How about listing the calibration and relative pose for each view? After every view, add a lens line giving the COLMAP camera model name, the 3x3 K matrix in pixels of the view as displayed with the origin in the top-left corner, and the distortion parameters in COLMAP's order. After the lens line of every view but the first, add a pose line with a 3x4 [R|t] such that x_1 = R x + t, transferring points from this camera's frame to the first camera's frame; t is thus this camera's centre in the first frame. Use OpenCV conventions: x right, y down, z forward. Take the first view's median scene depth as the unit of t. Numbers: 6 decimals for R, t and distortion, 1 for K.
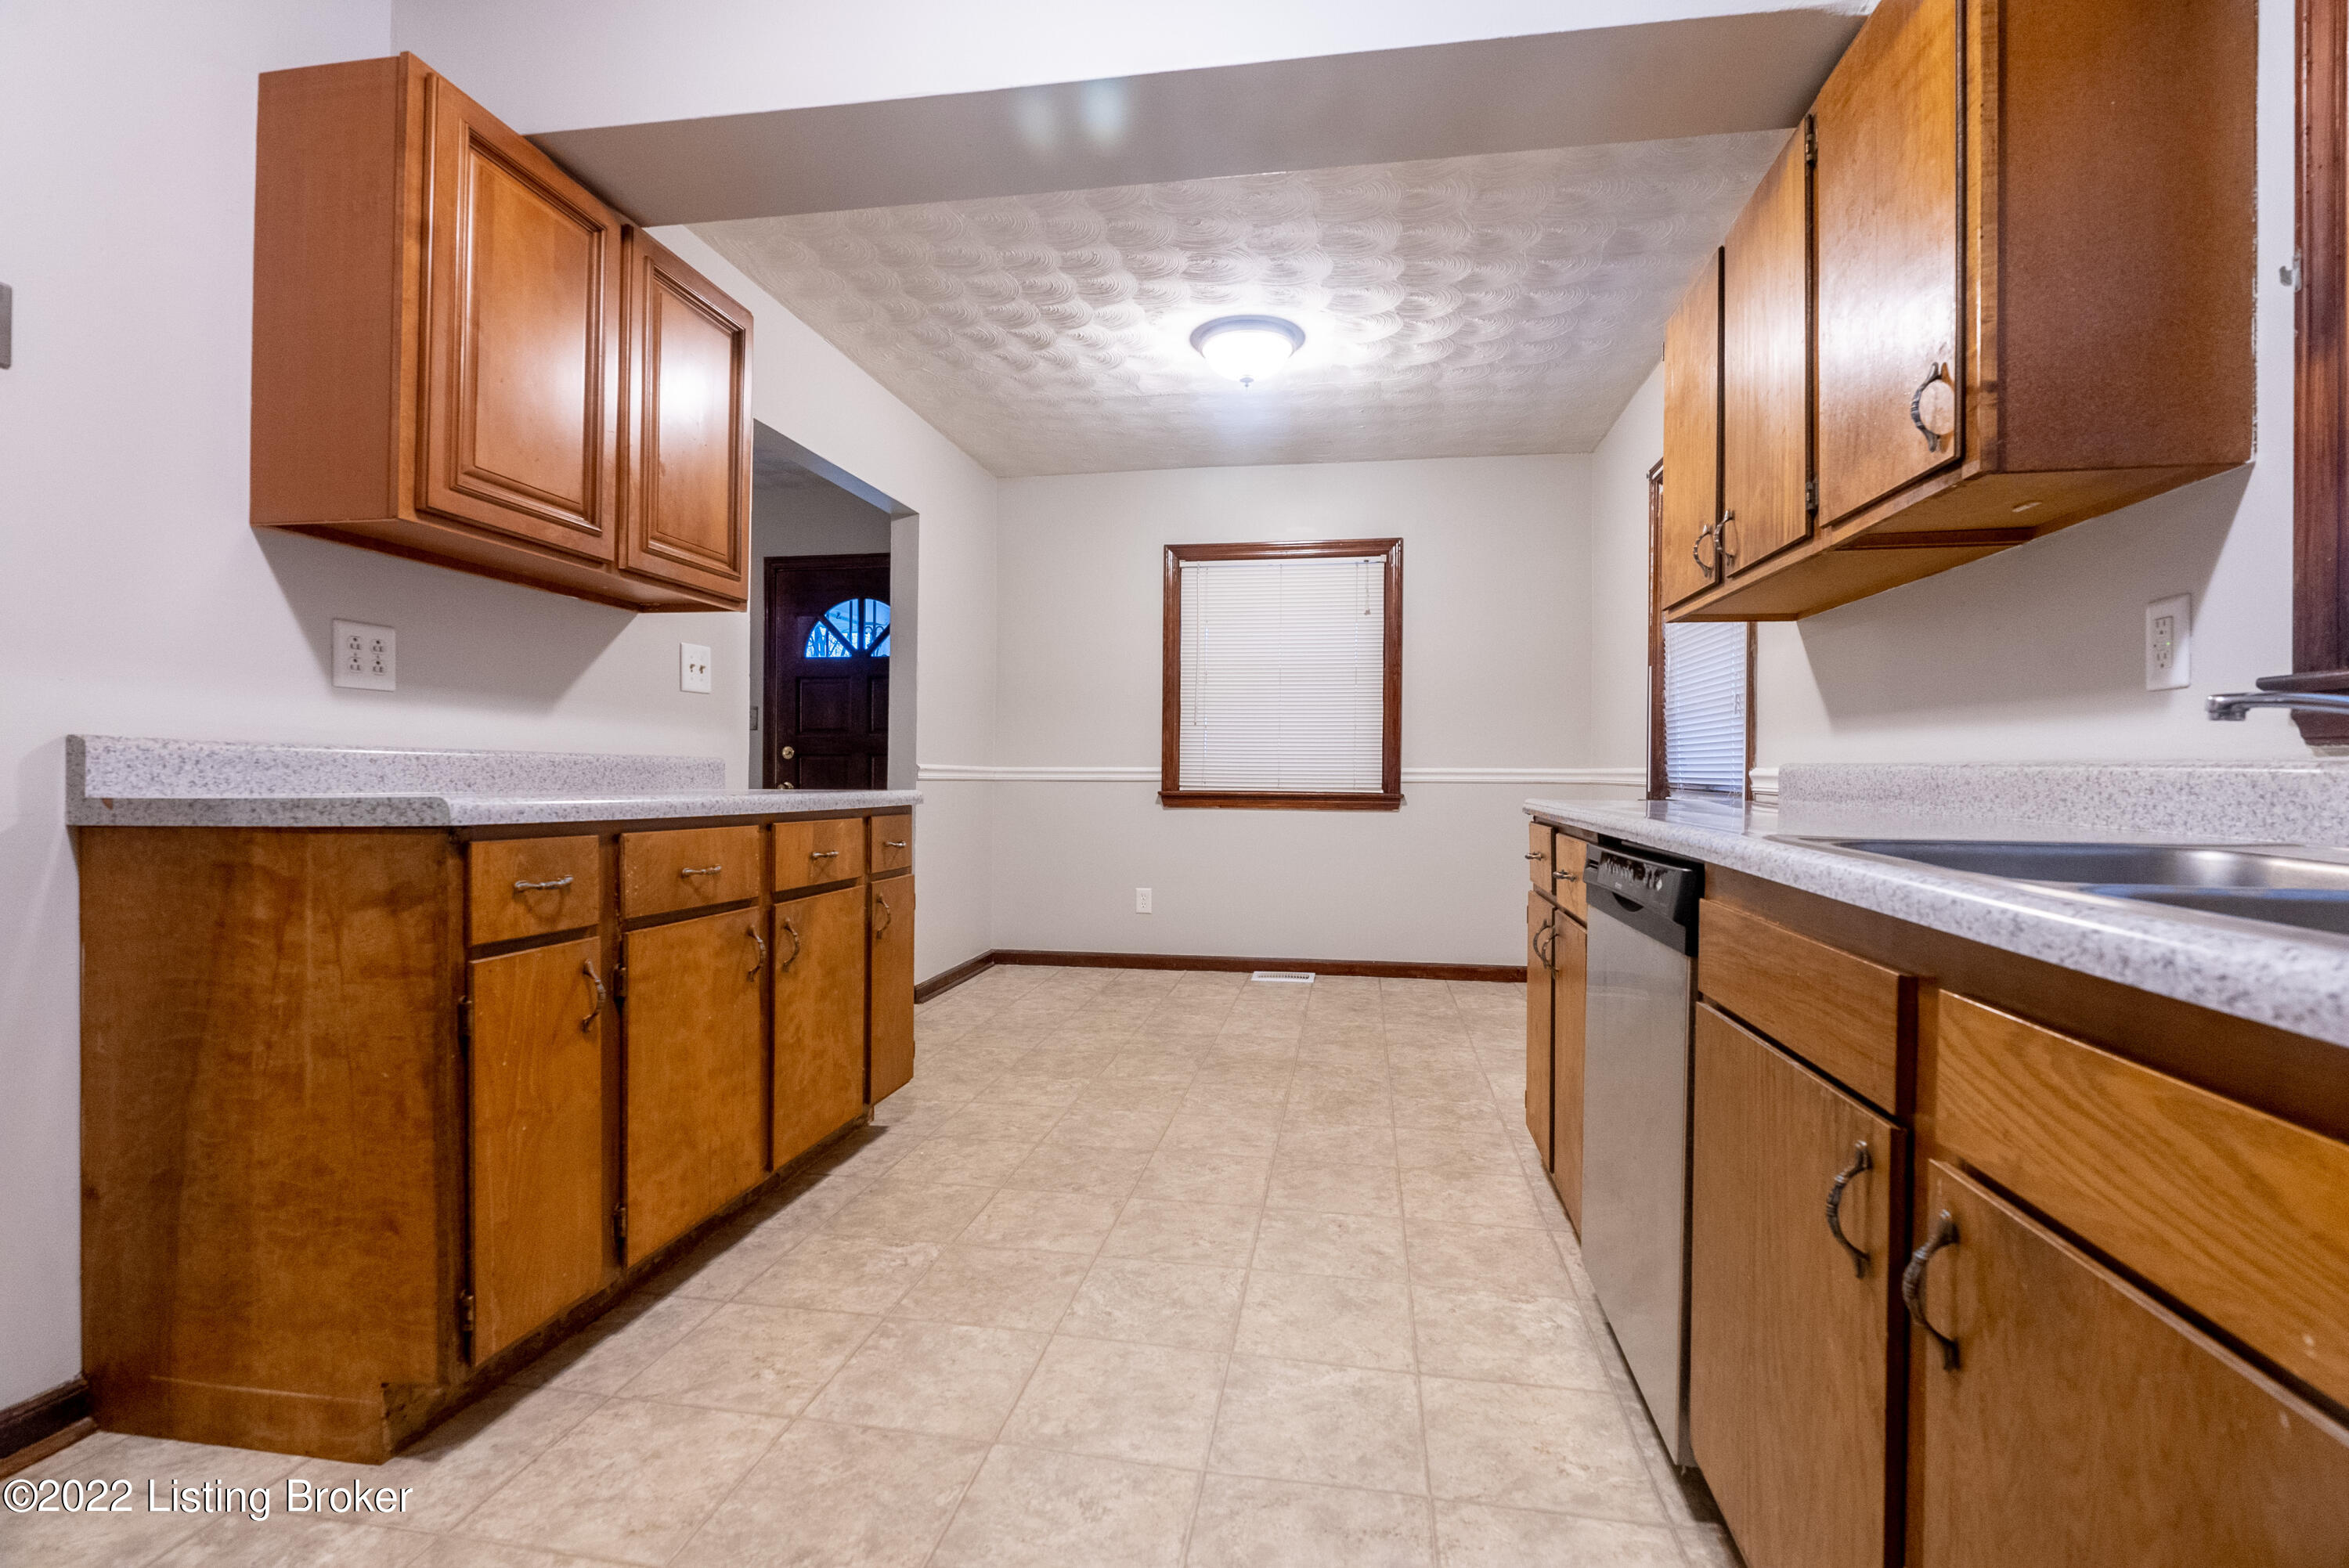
lens RADIAL K [[1059.9, 0, 1175.1], [0, 1059.9, 776.2], [0, 0, 1]] dist [-0.008453, 0.002590]
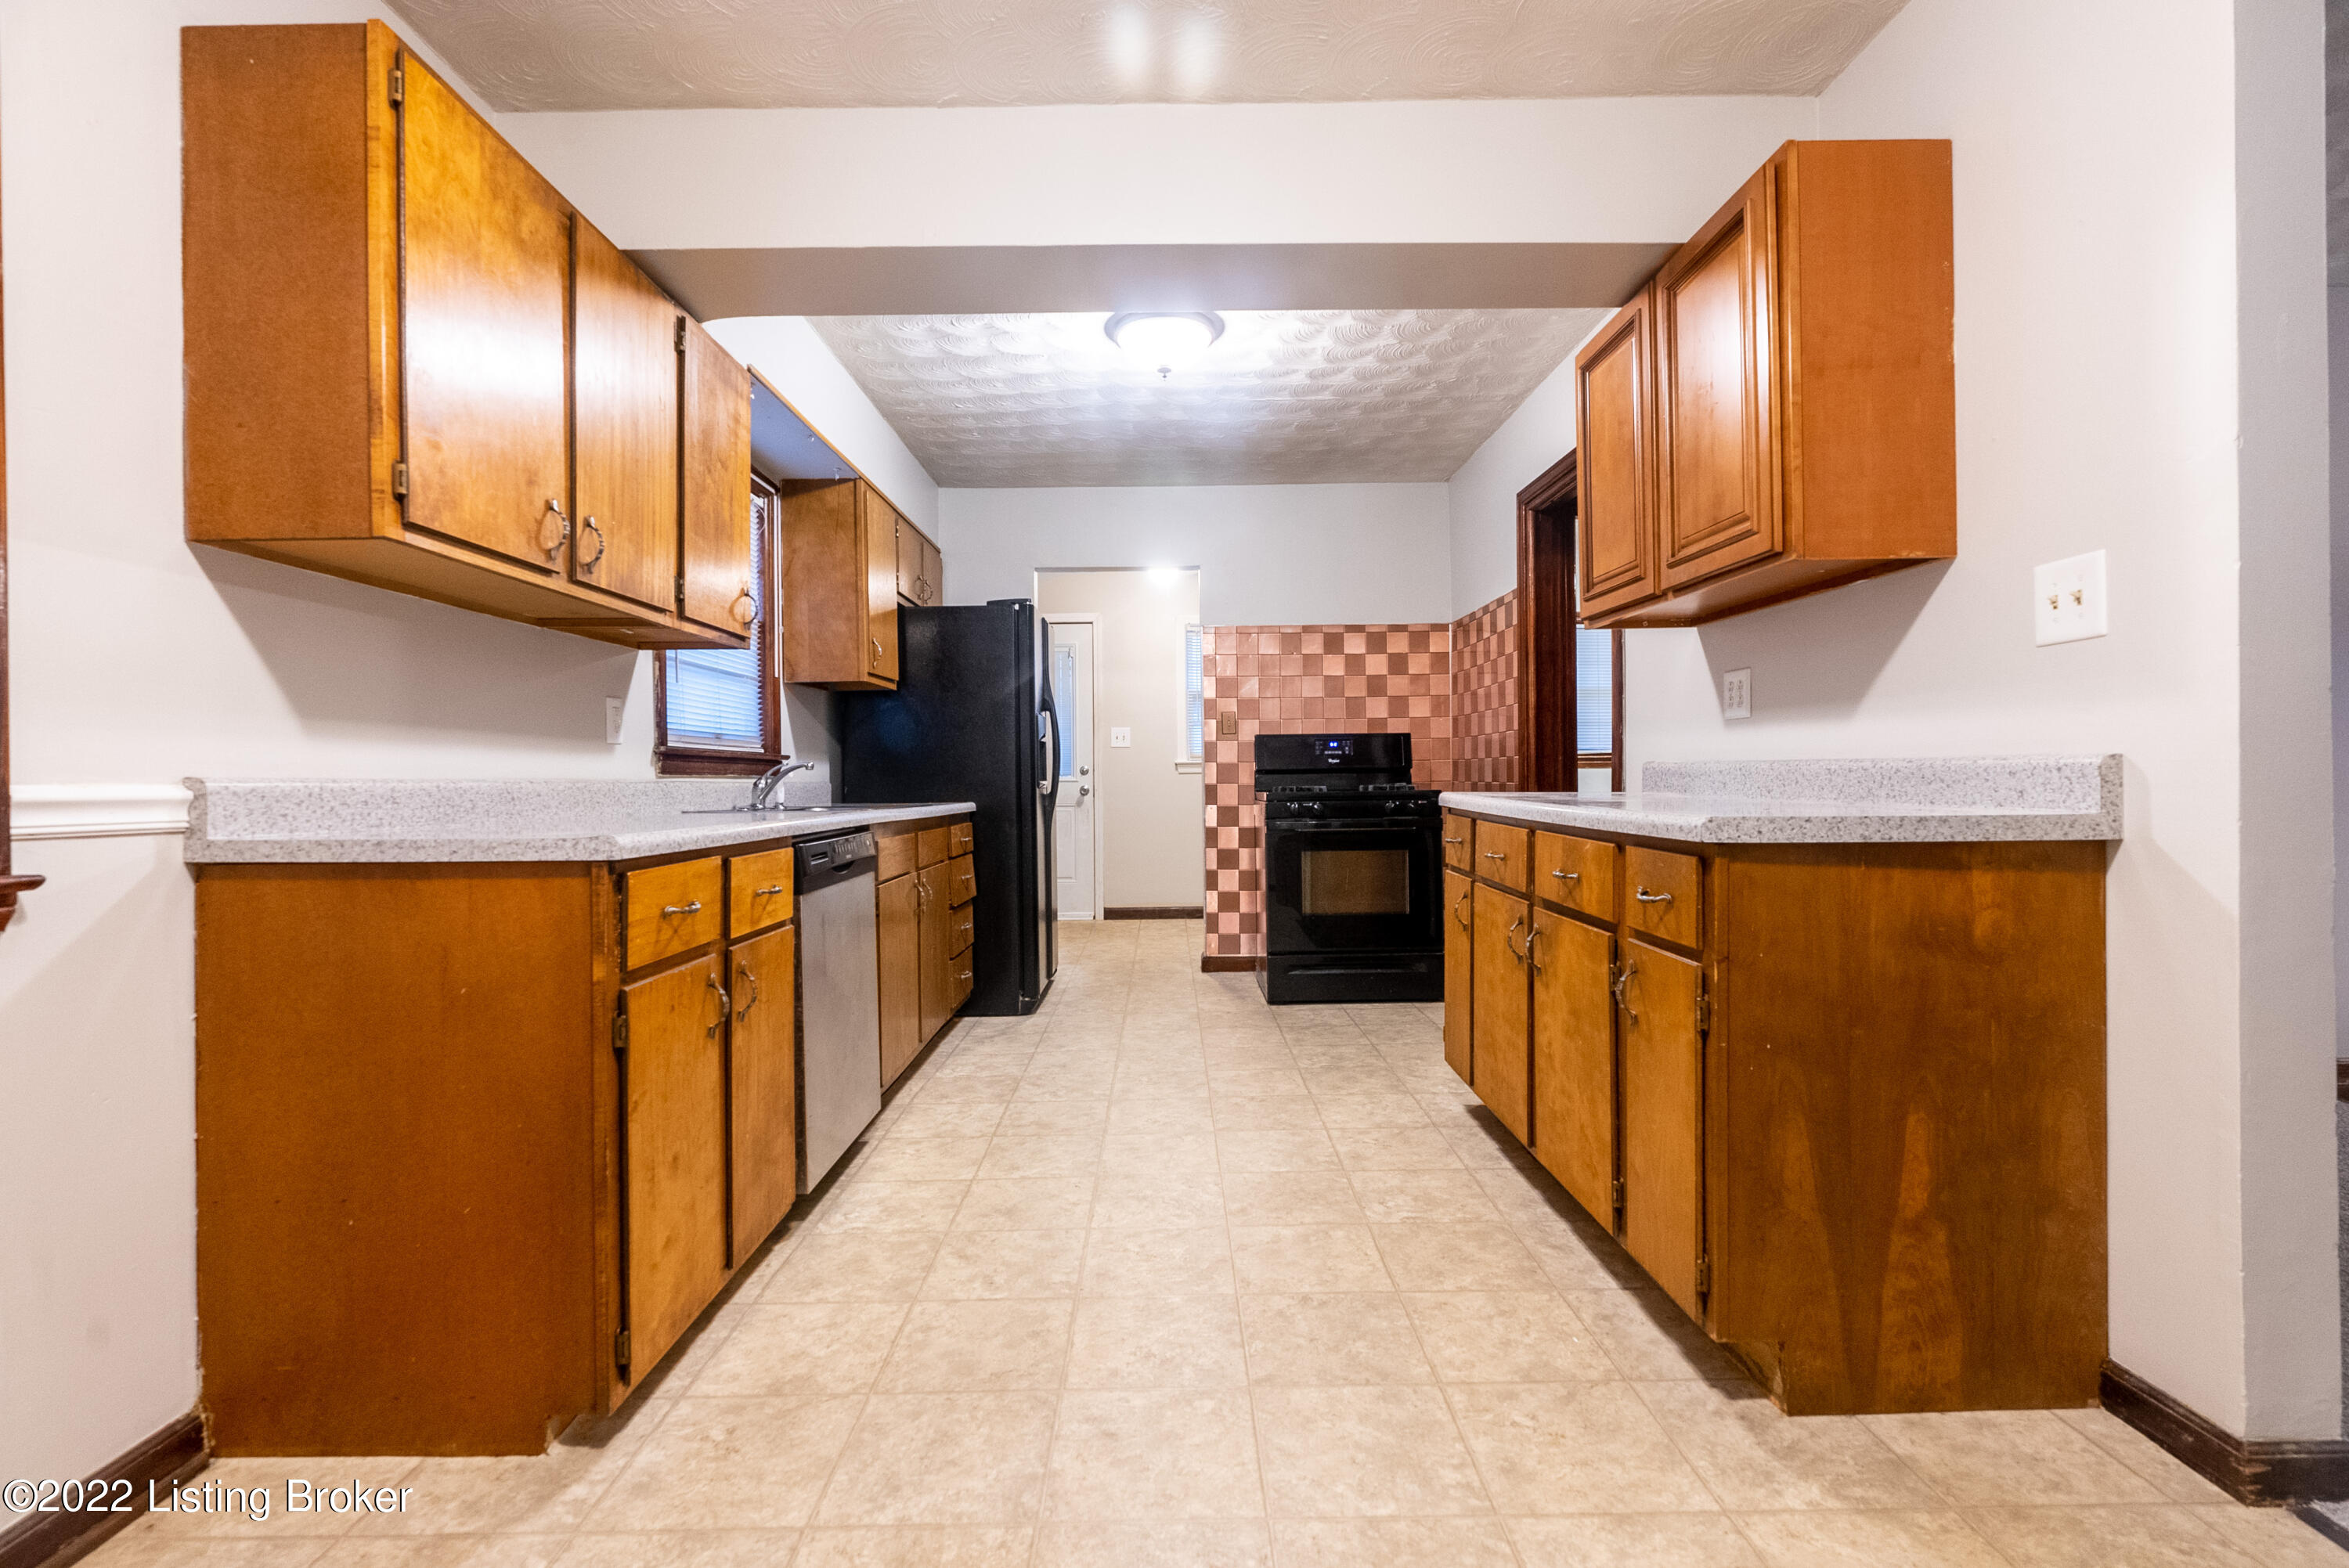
lens RADIAL K [[1059.9, 0, 1173.7], [0, 1059.9, 774.6], [0, 0, 1]] dist [-0.008453, 0.002590]
pose [[-0.983989, 0.004602, -0.178167, 0.167786], [0.004544, 0.999989, 0.000734, -0.013661], [0.178169, -0.000088, -0.984000, 1.996887]]
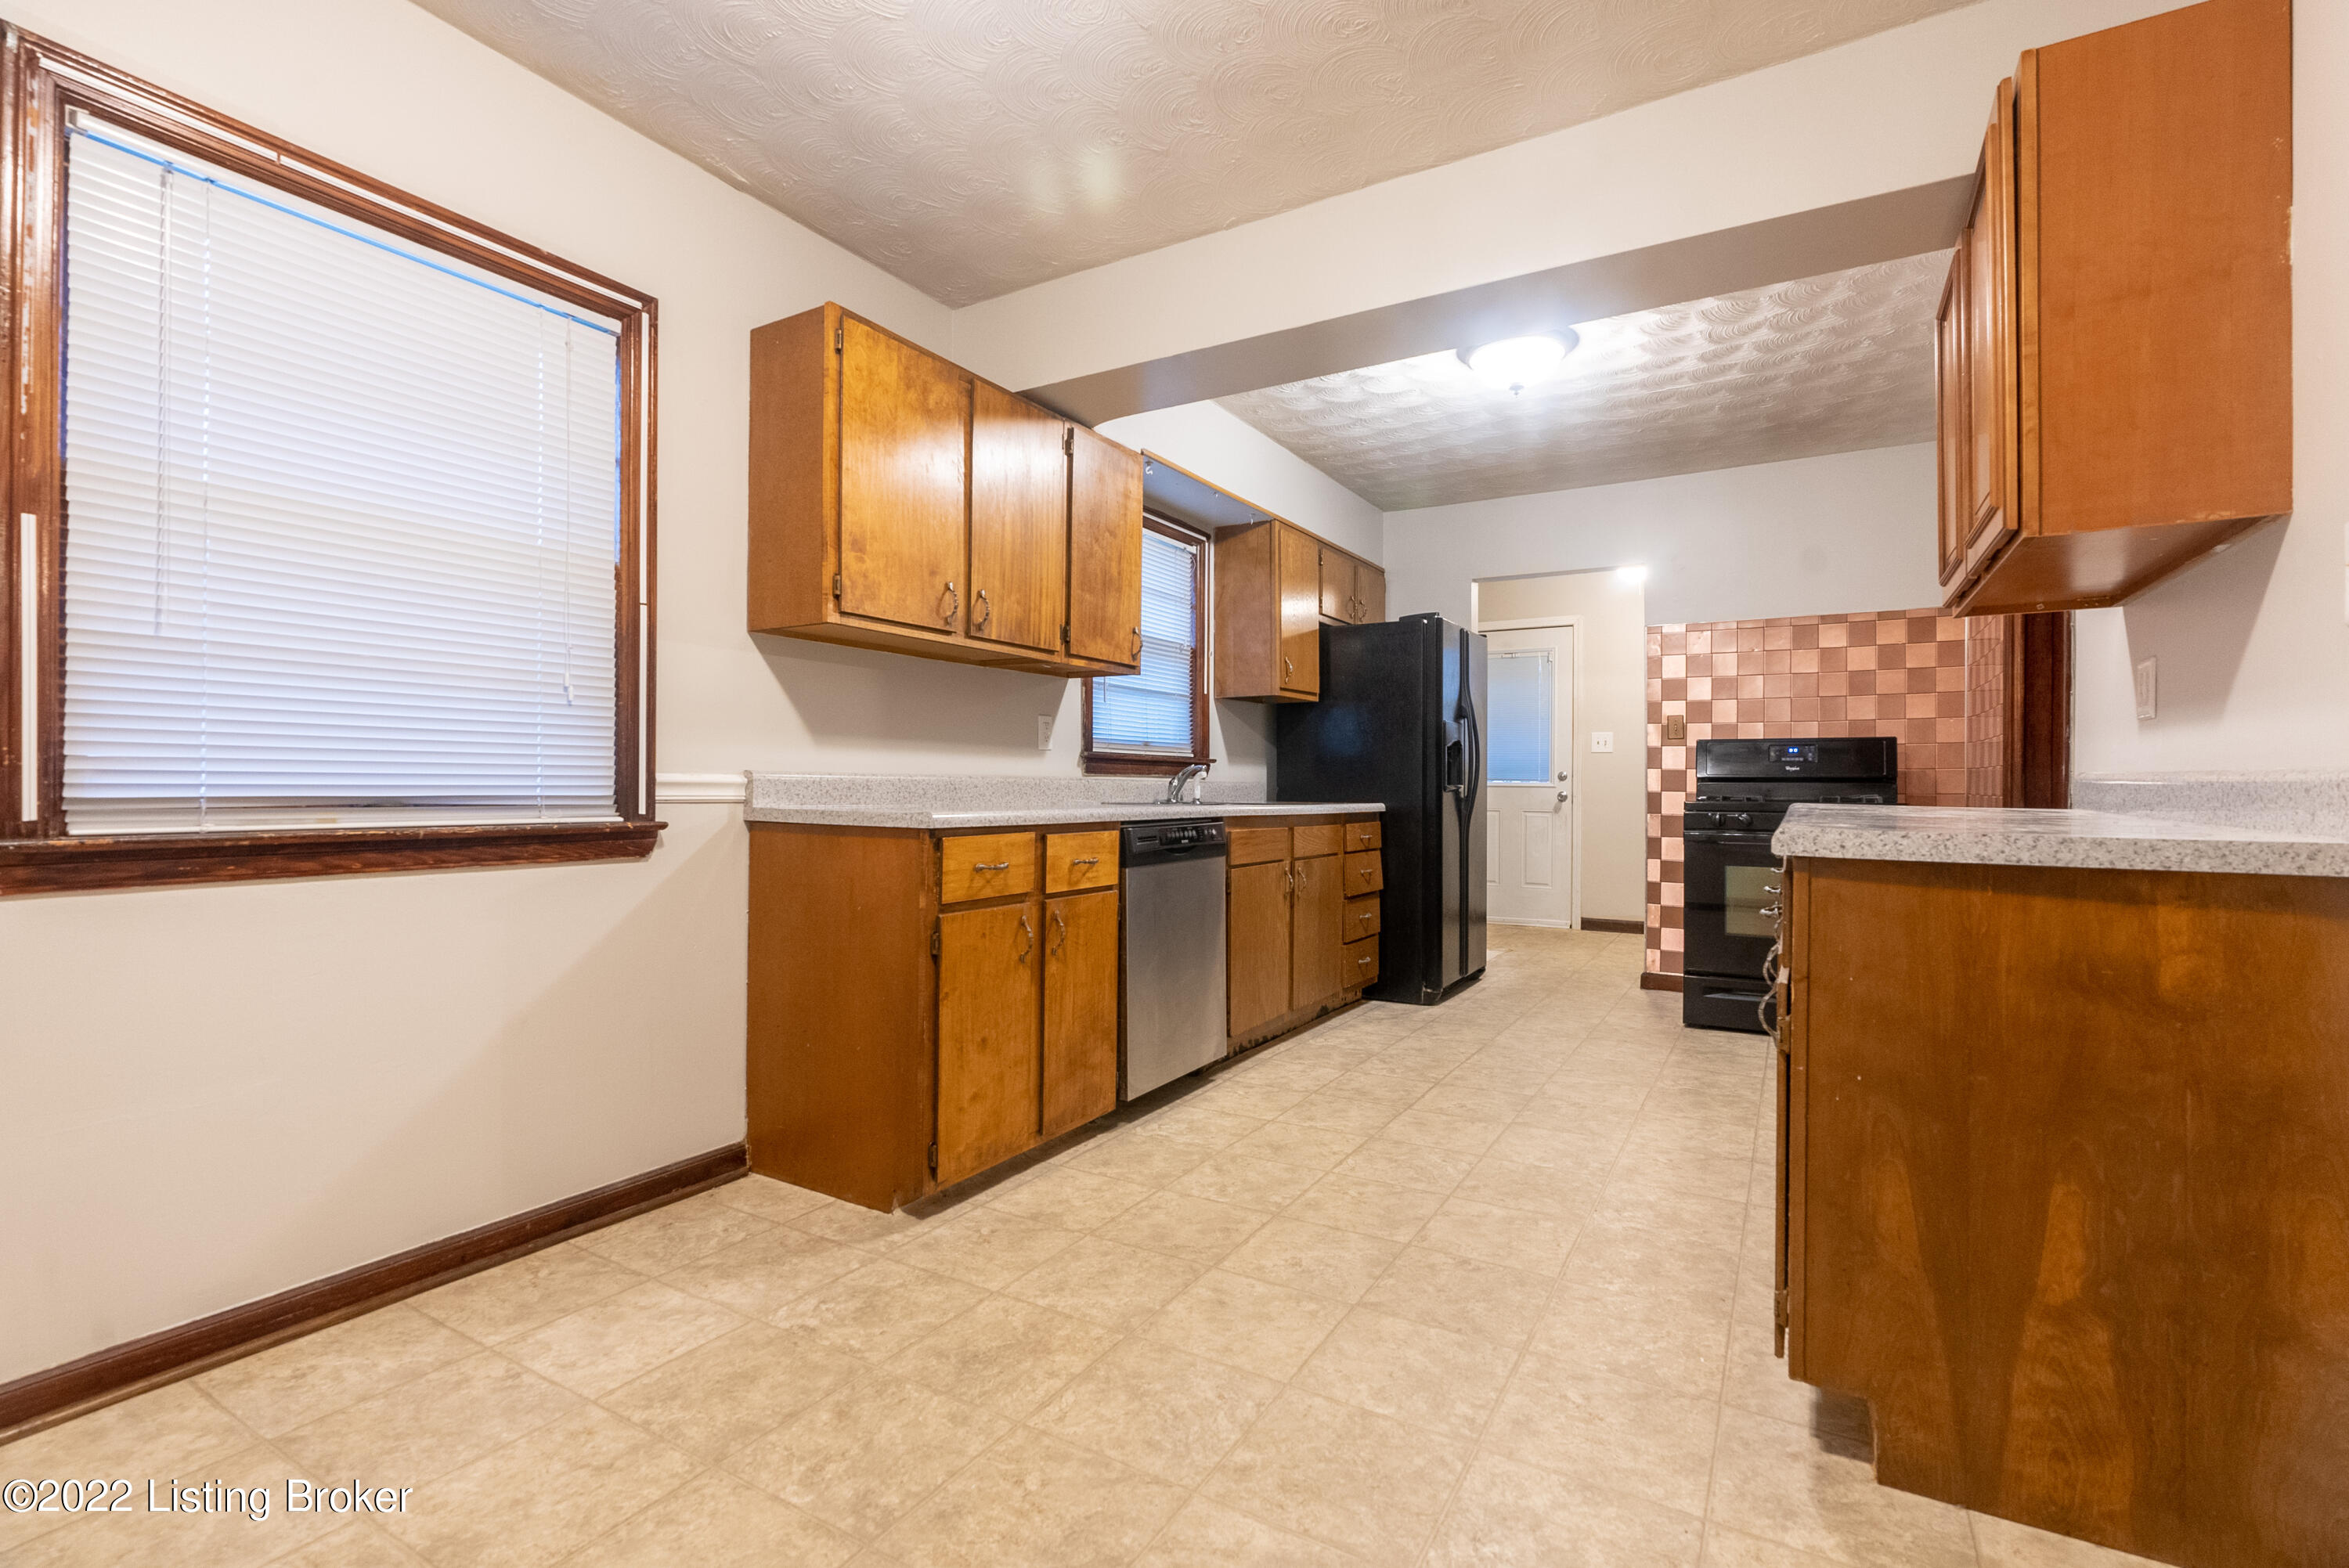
lens RADIAL K [[1059.9, 0, 1181.6], [0, 1059.9, 777.5], [0, 0, 1]] dist [-0.008453, 0.002590]
pose [[-0.936037, -0.010213, 0.351754, -0.198640], [-0.010533, 0.999944, 0.001003, -0.012495], [-0.351745, -0.002766, -0.936092, 2.140743]]
